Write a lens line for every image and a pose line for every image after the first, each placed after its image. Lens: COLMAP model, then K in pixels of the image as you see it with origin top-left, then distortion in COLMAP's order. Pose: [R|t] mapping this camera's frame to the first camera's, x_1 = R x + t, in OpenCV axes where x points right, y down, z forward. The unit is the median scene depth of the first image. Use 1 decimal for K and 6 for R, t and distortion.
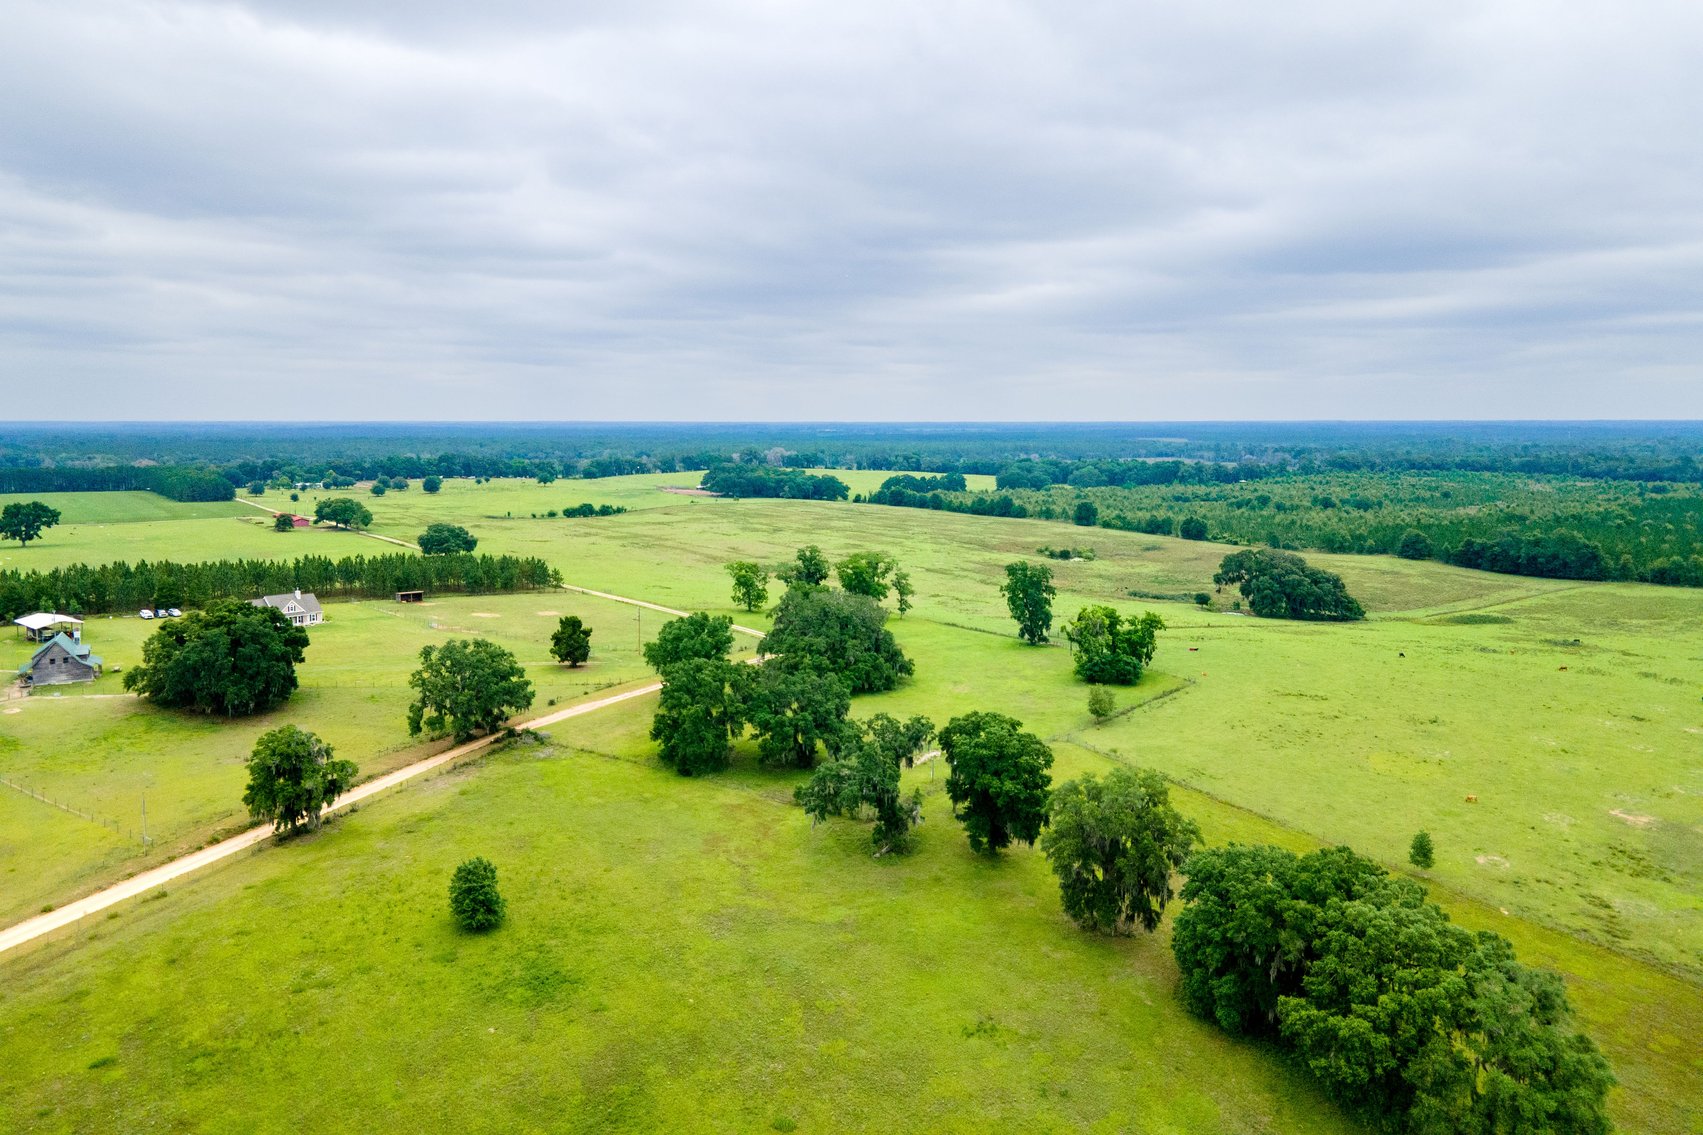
lens RADIAL K [[1264.7, 0, 847.5], [0, 1264.7, 517.6], [0, 0, 1]] dist [0.048700, 0.003641]
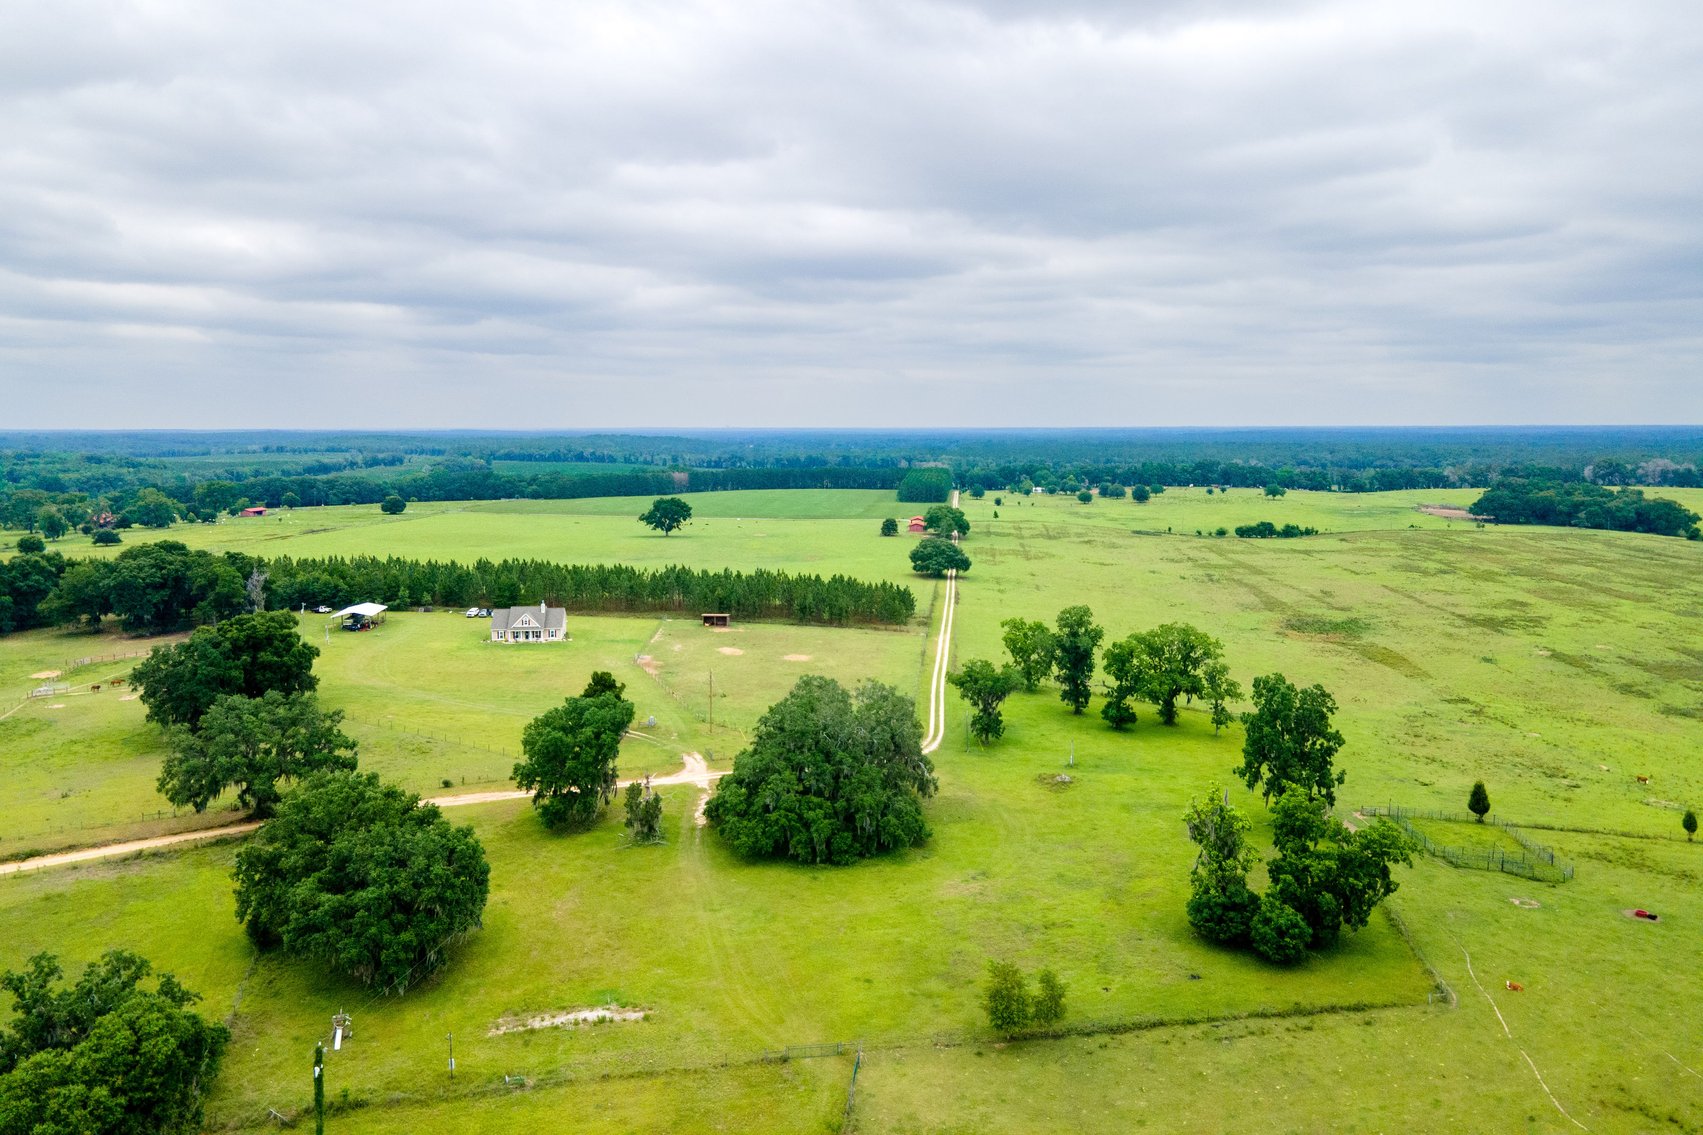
lens RADIAL K [[1264.7, 0, 847.5], [0, 1264.7, 517.6], [0, 0, 1]] dist [0.048700, 0.003641]
pose [[0.748161, 0.046583, -0.661880, 0.119594], [-0.049353, 0.998676, 0.014500, -0.010326], [0.661679, 0.021818, 0.749470, 0.150615]]
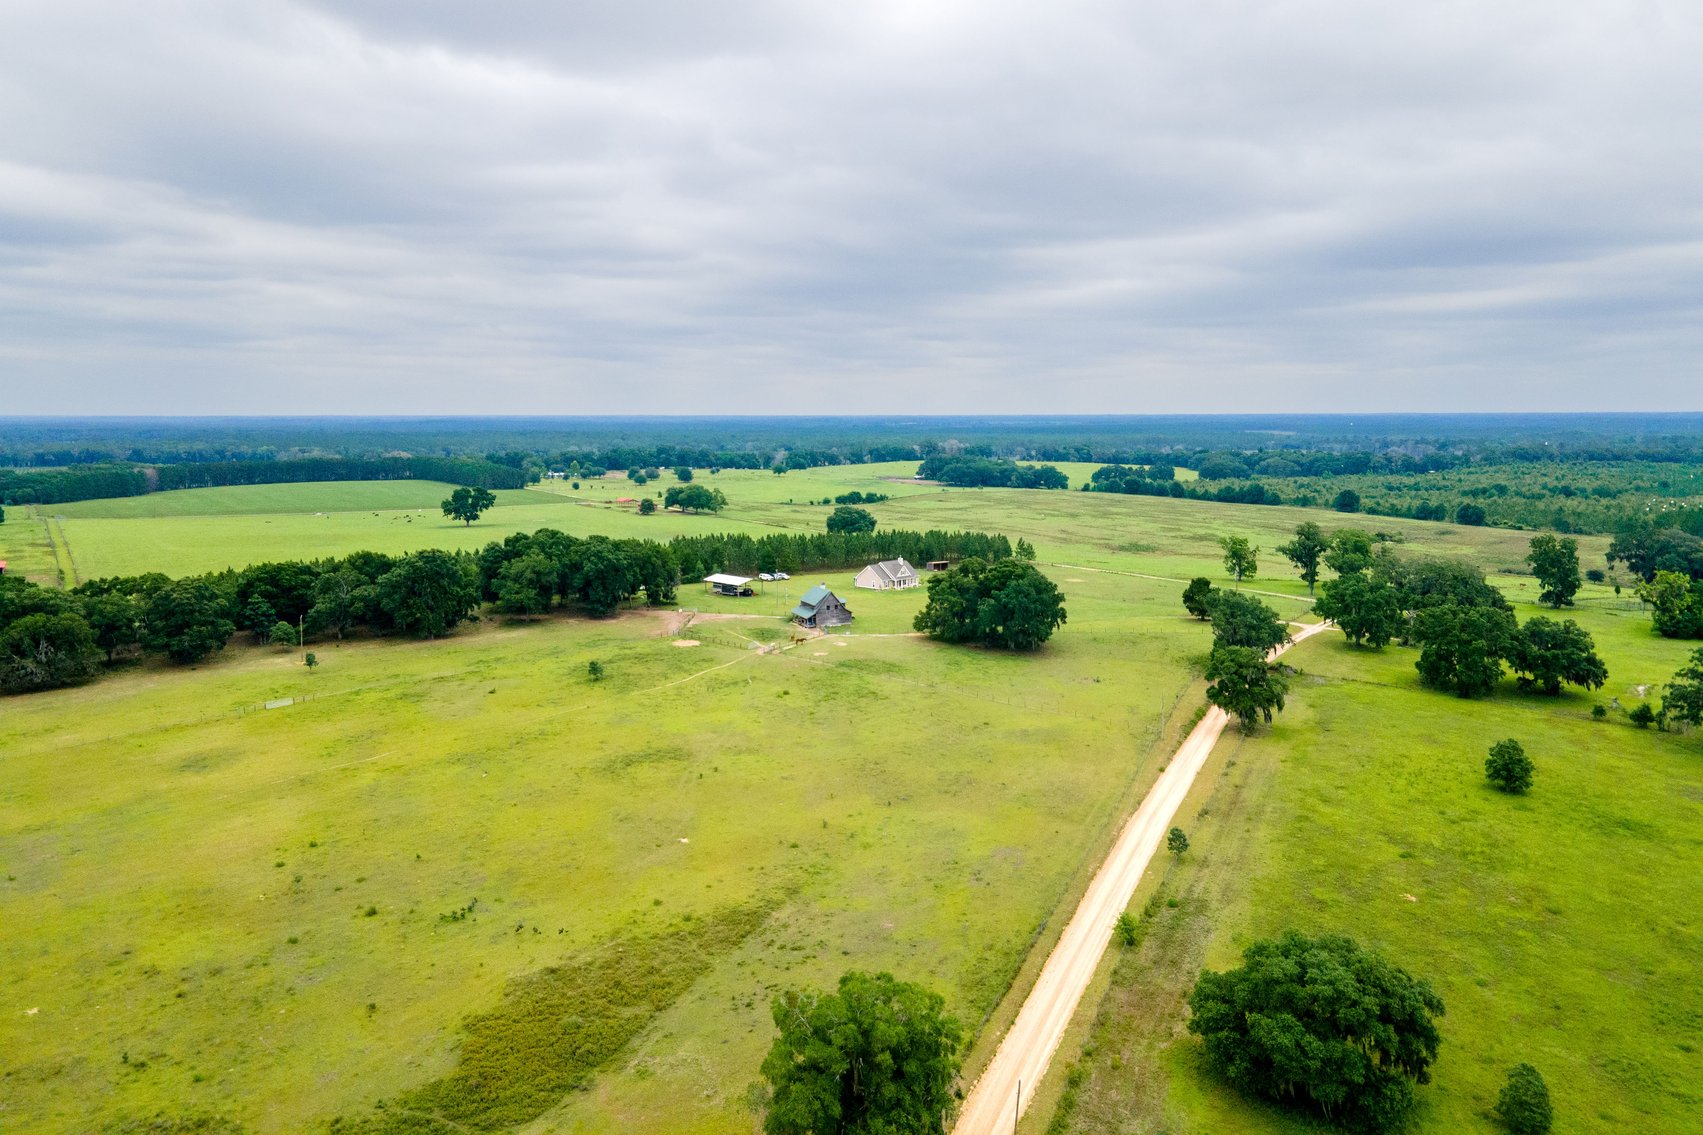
lens RADIAL K [[1249.9, 0, 824.6], [0, 1249.9, 495.8], [0, 0, 1]] dist [0.048550, 0.004585]
pose [[0.998873, 0.001437, -0.047436, -0.149080], [-0.001980, 0.999933, -0.011400, 0.004104], [0.047417, 0.011481, 0.998809, -0.060073]]
